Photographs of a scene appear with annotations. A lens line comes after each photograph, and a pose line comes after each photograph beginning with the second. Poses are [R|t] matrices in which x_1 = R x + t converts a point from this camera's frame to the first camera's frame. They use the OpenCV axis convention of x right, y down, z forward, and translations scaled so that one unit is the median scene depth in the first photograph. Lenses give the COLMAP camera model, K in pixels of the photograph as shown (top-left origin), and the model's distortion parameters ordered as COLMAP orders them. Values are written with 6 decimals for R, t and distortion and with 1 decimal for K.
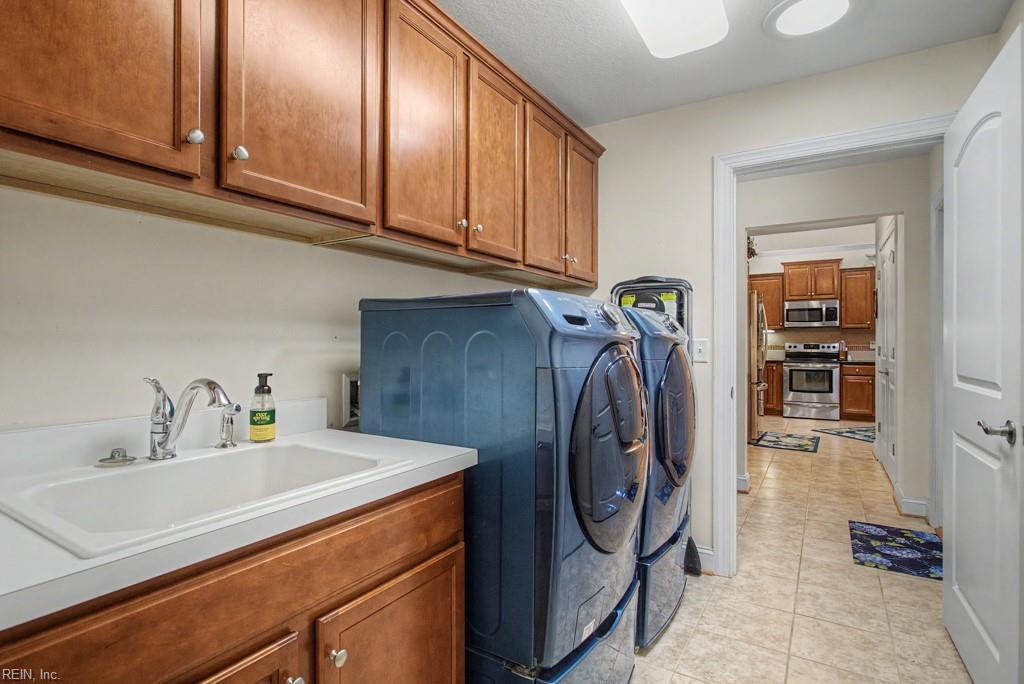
lens RADIAL K [[510.8, 0, 509.4], [0, 510.8, 346.8], [0, 0, 1]] dist [-0.002653, 0.001861]
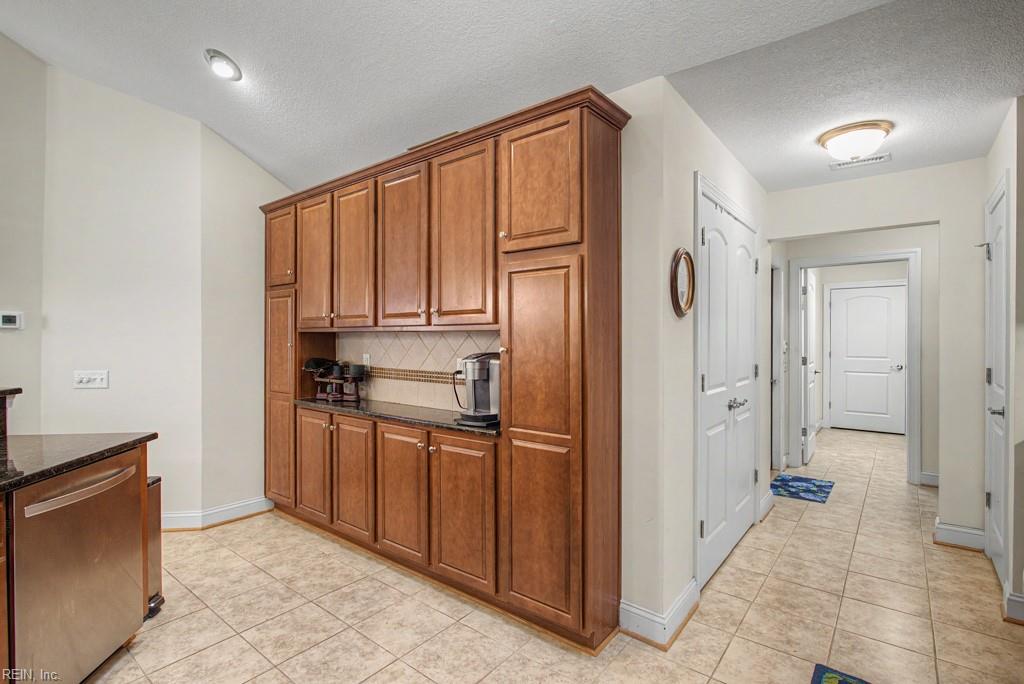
lens RADIAL K [[485.3, 0, 507.4], [0, 485.3, 340.3], [0, 0, 1]] dist [0.005491, 0.000611]
pose [[-0.992466, -0.008222, 0.122241, 1.000257], [-0.006671, 0.999892, 0.013090, -0.046298], [-0.122336, 0.012176, -0.992414, 1.754110]]
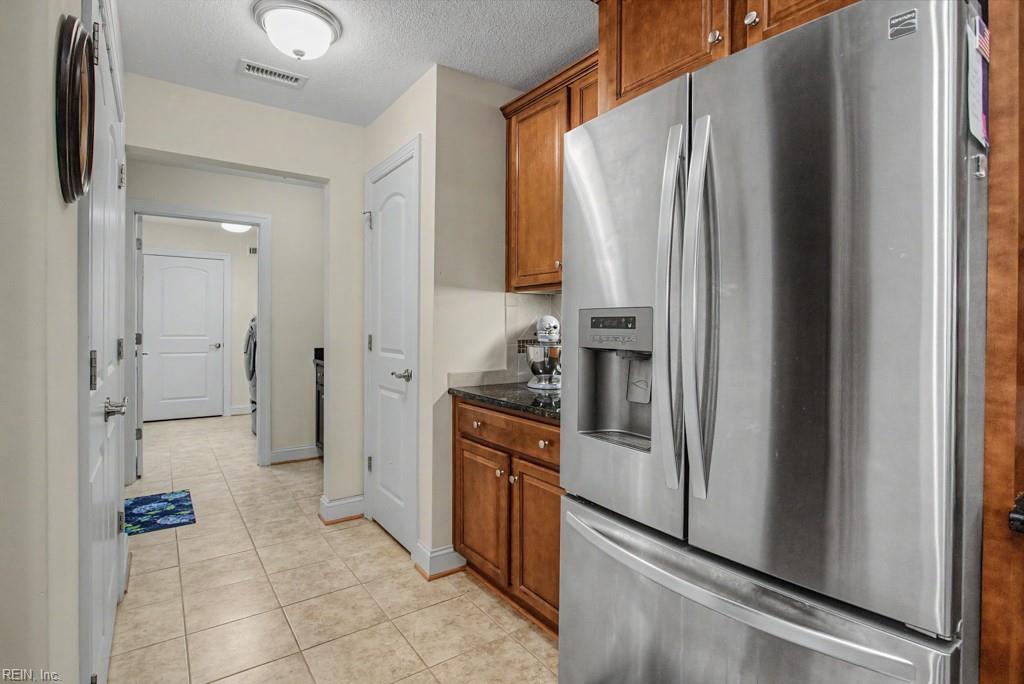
lens RADIAL K [[510.8, 0, 510.2], [0, 510.8, 330.1], [0, 0, 1]] dist [-0.002653, 0.001861]
pose [[-0.399118, -0.002599, -0.916896, 1.003907], [-0.020141, 0.999780, 0.005933, -0.018699], [0.916678, 0.020836, -0.399082, 1.471080]]
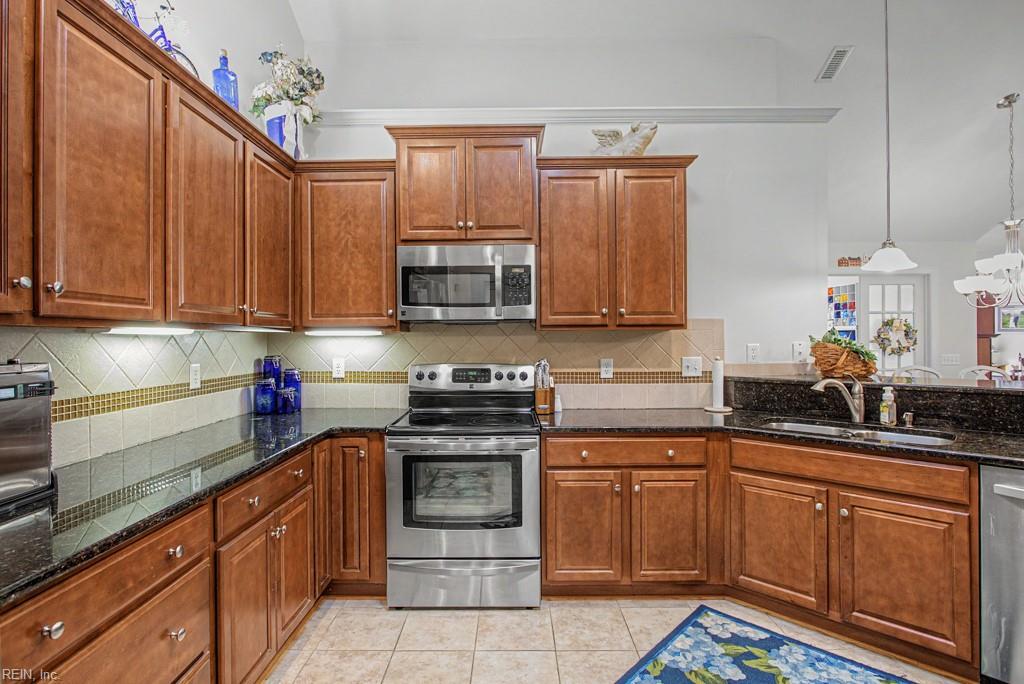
lens RADIAL K [[510.8, 0, 512.3], [0, 510.8, 339.2], [0, 0, 1]] dist [-0.002653, 0.001861]
pose [[0.854766, -0.009983, 0.518918, 0.461073], [0.010717, 0.999941, 0.001584, -0.028186], [-0.518904, 0.004207, 0.854822, 0.725487]]
